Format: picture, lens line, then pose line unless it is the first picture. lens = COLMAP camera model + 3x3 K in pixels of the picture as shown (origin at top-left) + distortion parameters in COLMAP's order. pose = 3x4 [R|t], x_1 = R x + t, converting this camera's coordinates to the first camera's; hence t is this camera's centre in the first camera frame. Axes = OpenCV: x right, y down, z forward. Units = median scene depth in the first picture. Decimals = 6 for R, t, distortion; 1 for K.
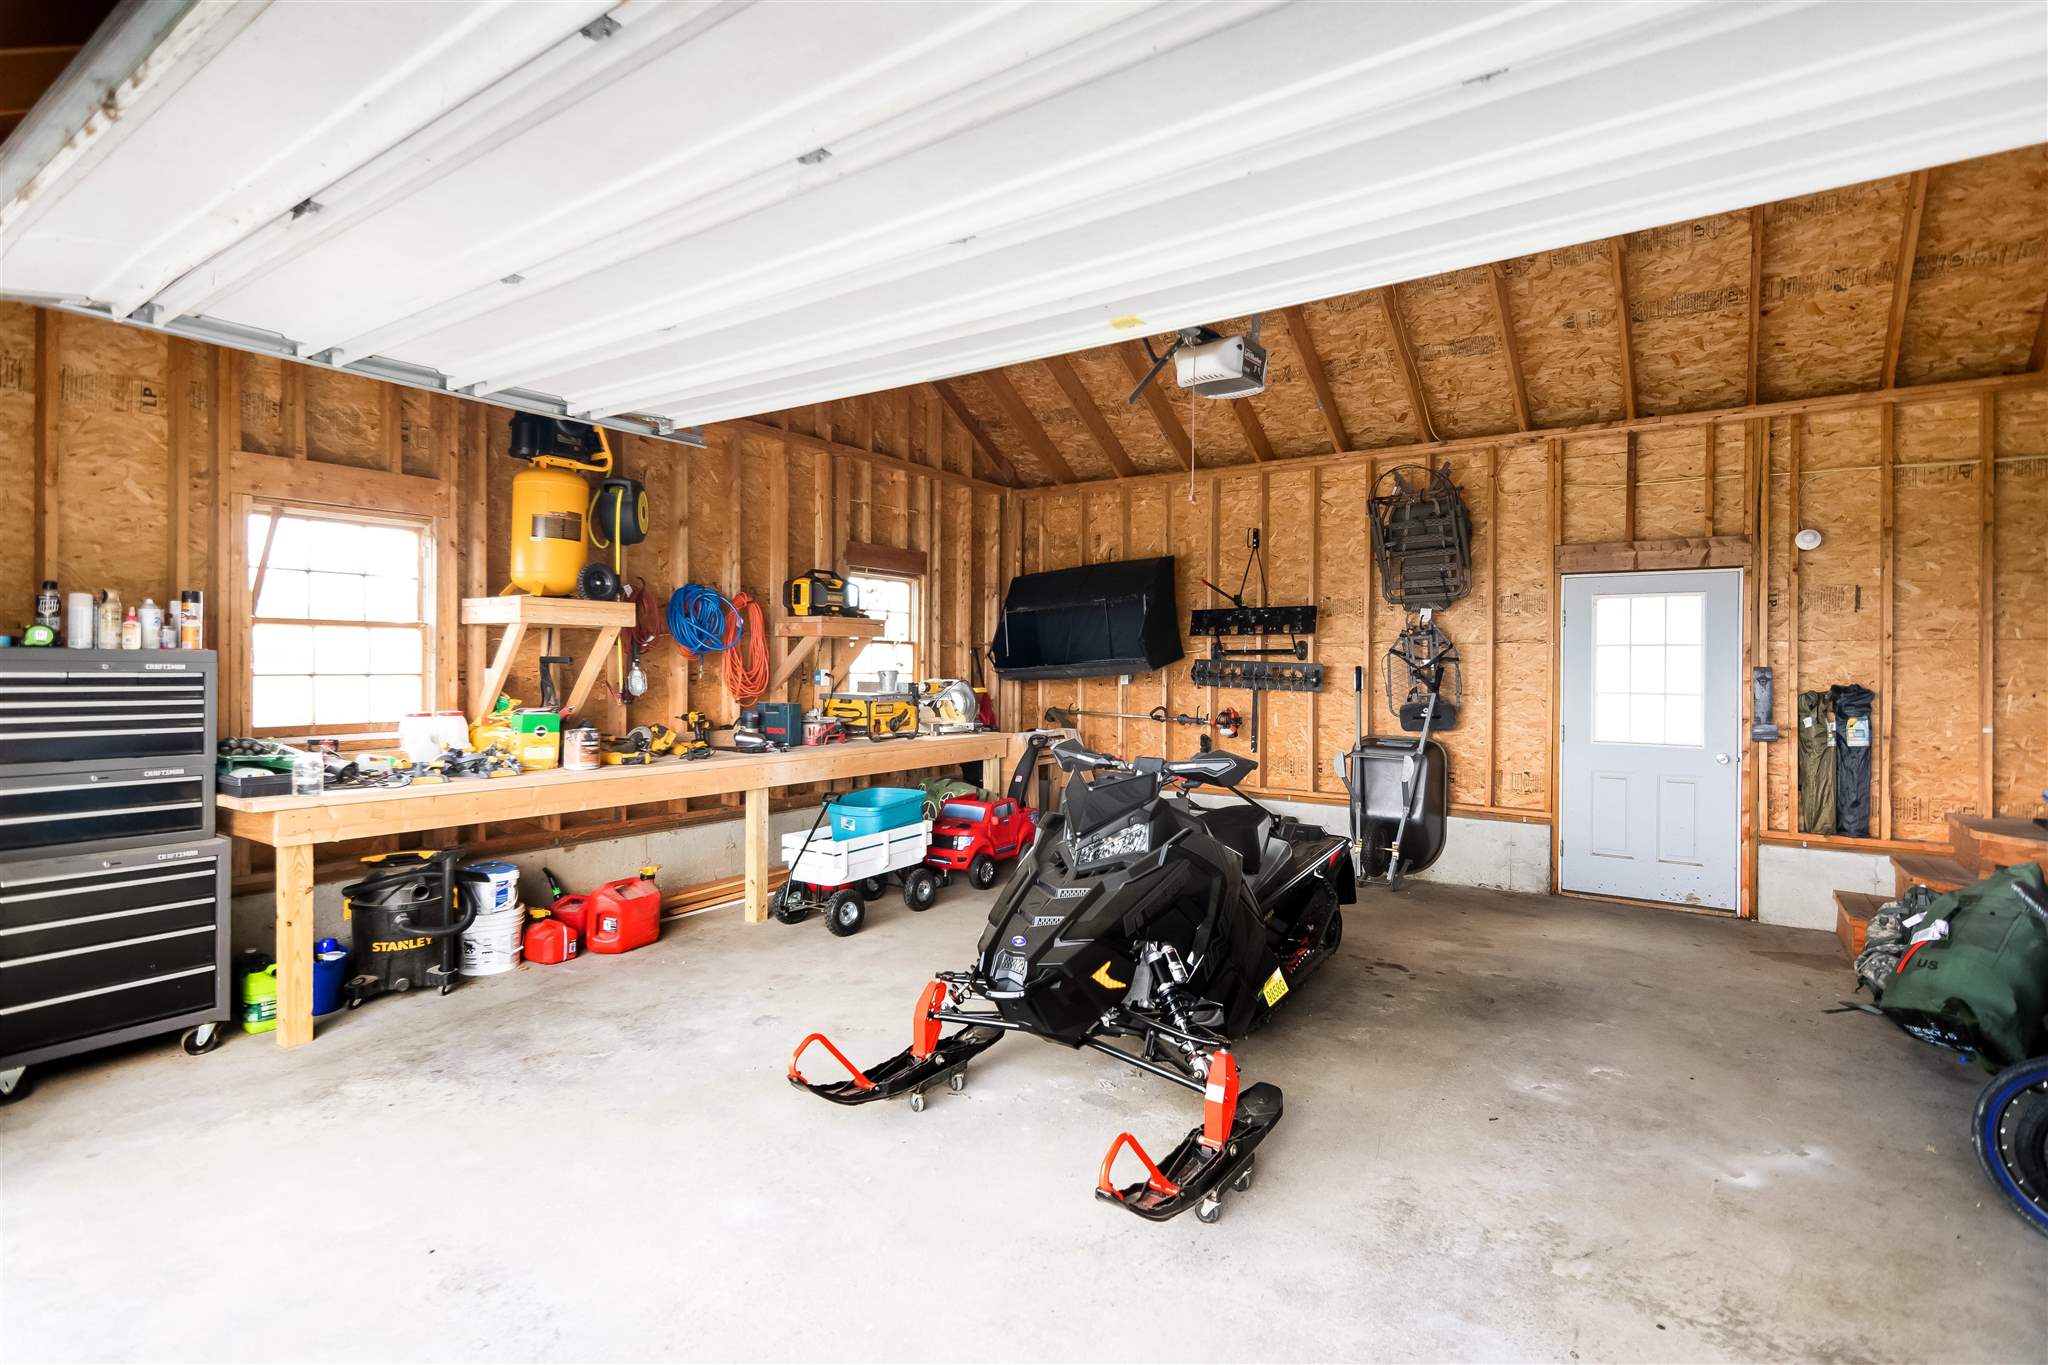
lens RADIAL K [[982.2, 0, 1023.0], [0, 982.2, 663.7], [0, 0, 1]] dist [0.013929, -0.006088]
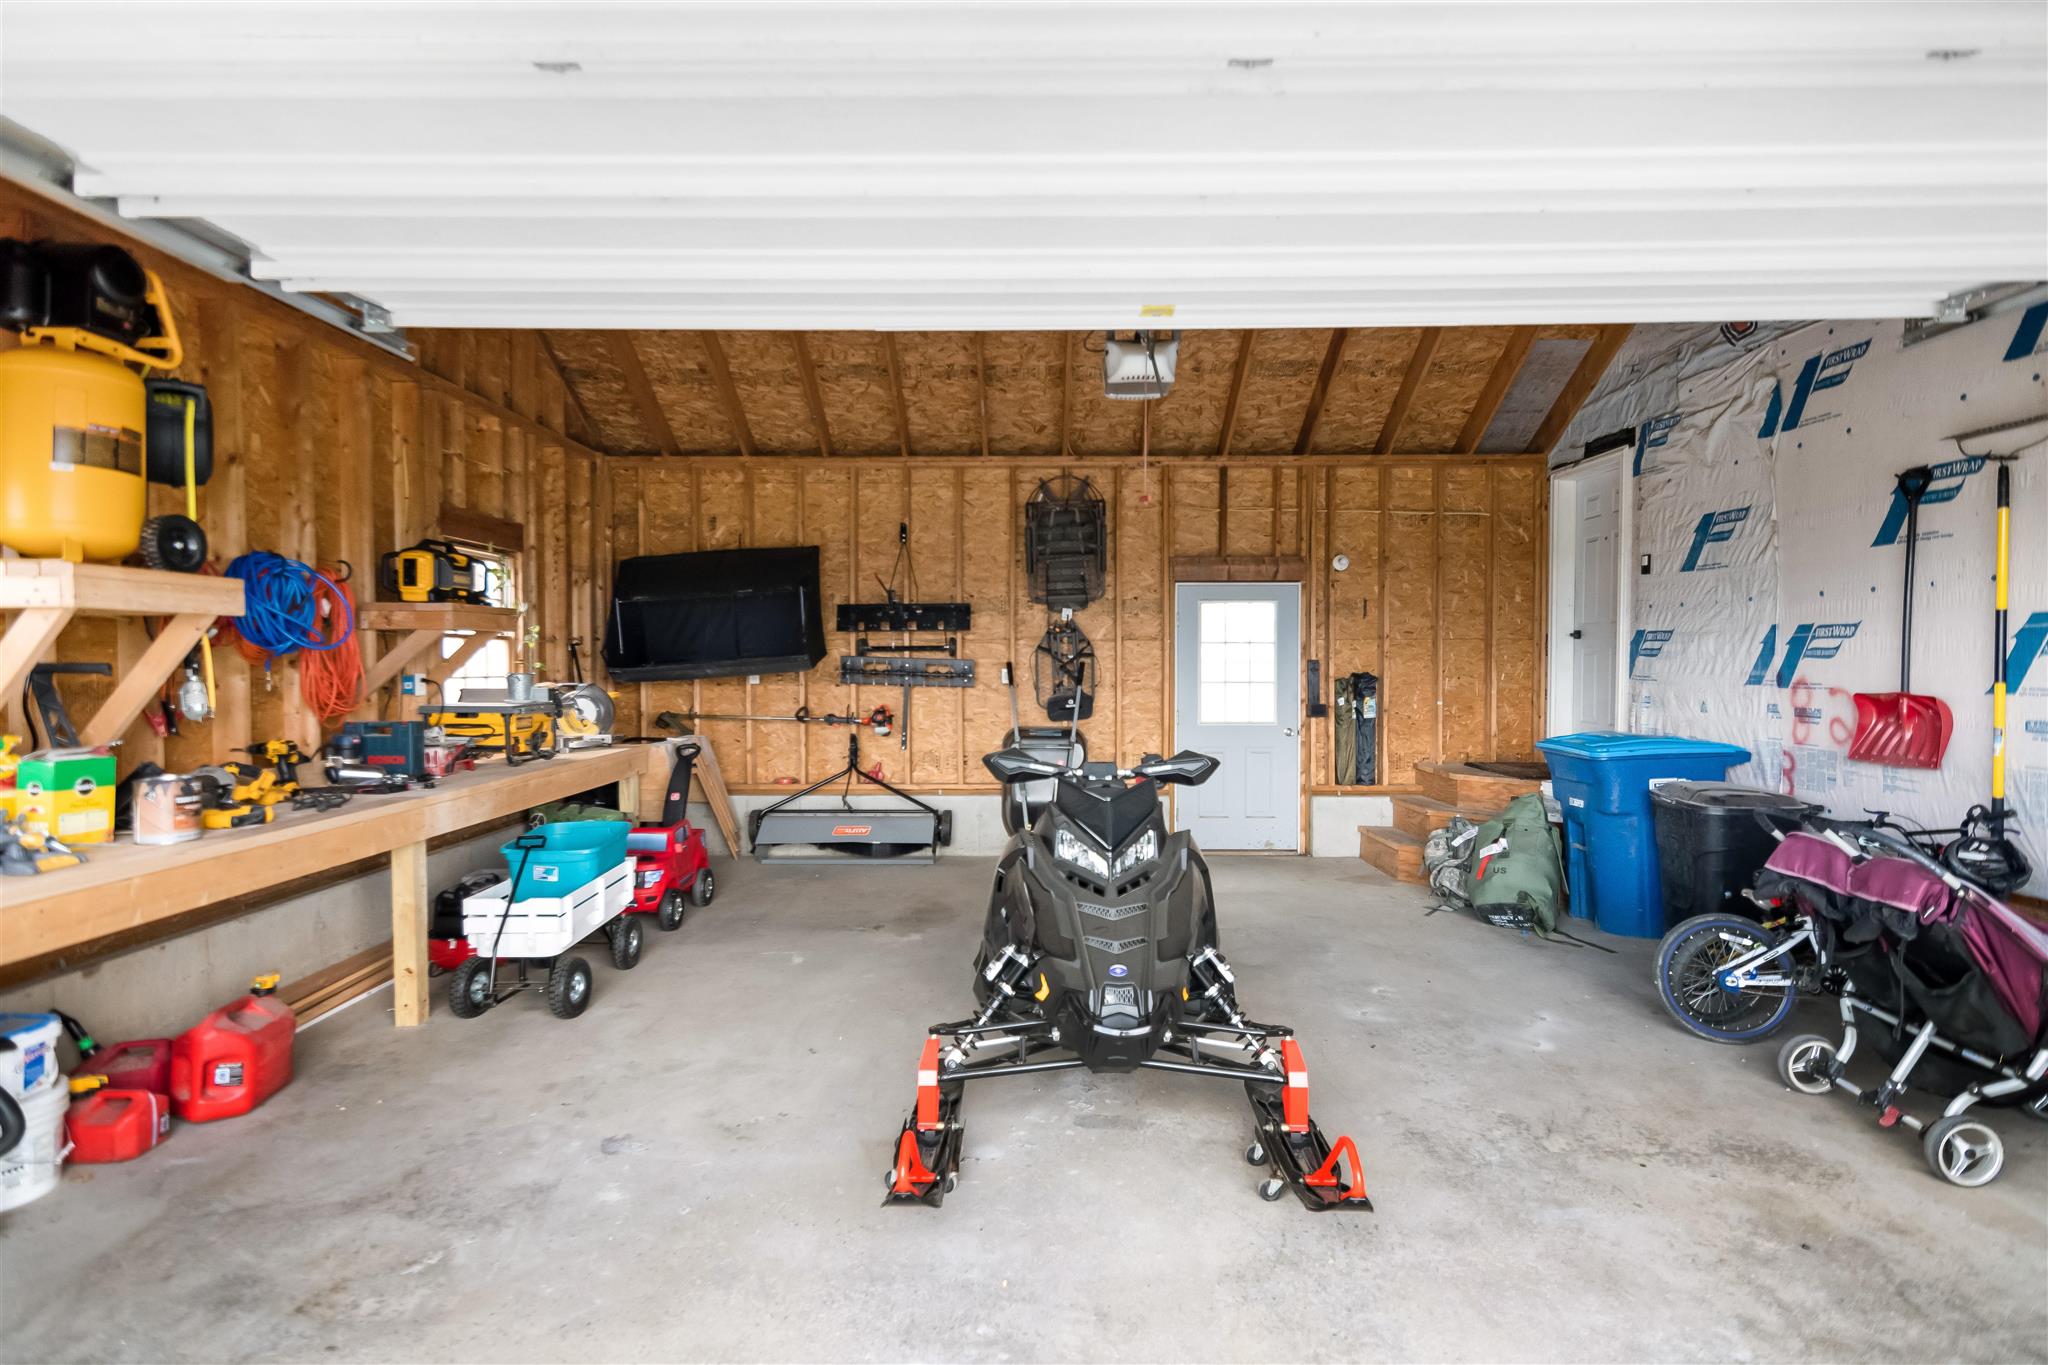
lens RADIAL K [[985.5, 0, 1024.0], [0, 985.5, 682.5], [0, 0, 1]] dist [0.015873, -0.007627]
pose [[0.829046, -0.022163, 0.558741, -0.252322], [0.007043, 0.999549, 0.029197, -0.006617], [-0.559136, -0.020271, 0.828828, 0.123497]]
